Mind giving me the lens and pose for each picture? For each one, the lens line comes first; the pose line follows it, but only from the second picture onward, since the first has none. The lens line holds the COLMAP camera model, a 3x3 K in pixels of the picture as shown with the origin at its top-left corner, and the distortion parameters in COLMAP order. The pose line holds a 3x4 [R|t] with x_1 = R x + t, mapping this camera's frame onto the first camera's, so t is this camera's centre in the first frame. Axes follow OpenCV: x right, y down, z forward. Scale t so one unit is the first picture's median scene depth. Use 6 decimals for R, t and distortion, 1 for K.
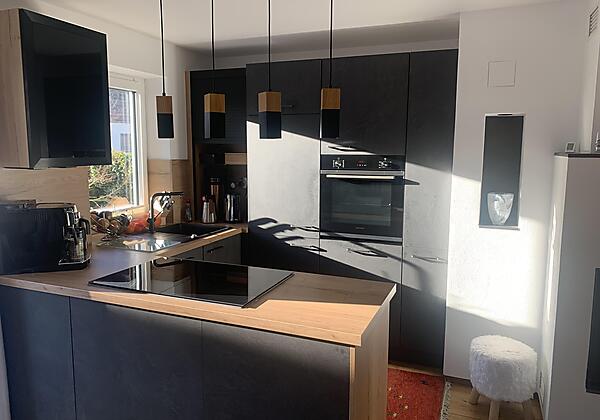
lens RADIAL K [[463.0, 0, 299.8], [0, 463.0, 209.6], [0, 0, 1]] dist [0.052661, -0.021450]
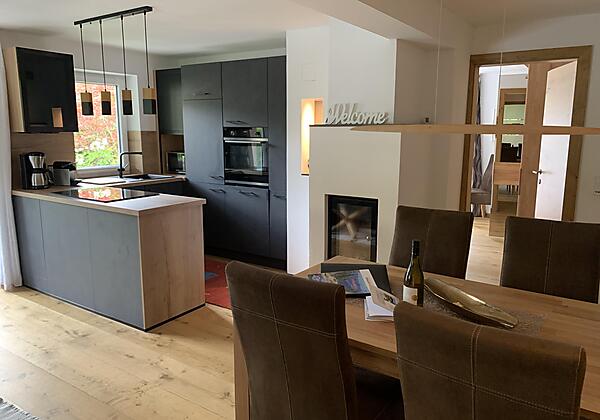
lens RADIAL K [[463.0, 0, 299.4], [0, 463.0, 209.7], [0, 0, 1]] dist [0.052661, -0.021450]
pose [[0.974806, 0.034284, -0.220406, 0.624777], [-0.023830, 0.998469, 0.049920, 0.065856], [0.221780, -0.043410, 0.974130, -0.403306]]
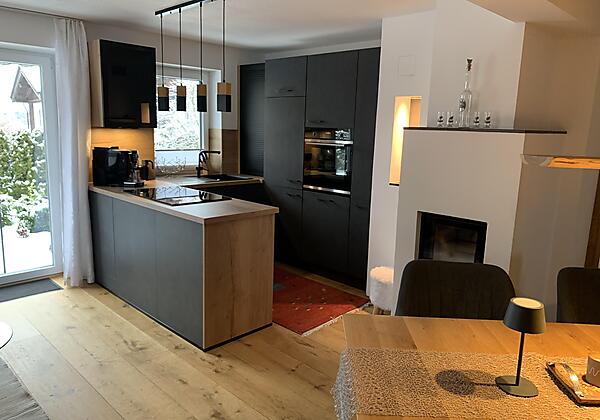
lens RADIAL K [[463.0, 0, 296.4], [0, 463.0, 208.4], [0, 0, 1]] dist [0.052661, -0.021450]
pose [[0.915015, 0.091084, -0.393003, 0.581390], [-0.075301, 0.995619, 0.055428, 0.044329], [0.396330, -0.021124, 0.917865, -0.256273]]
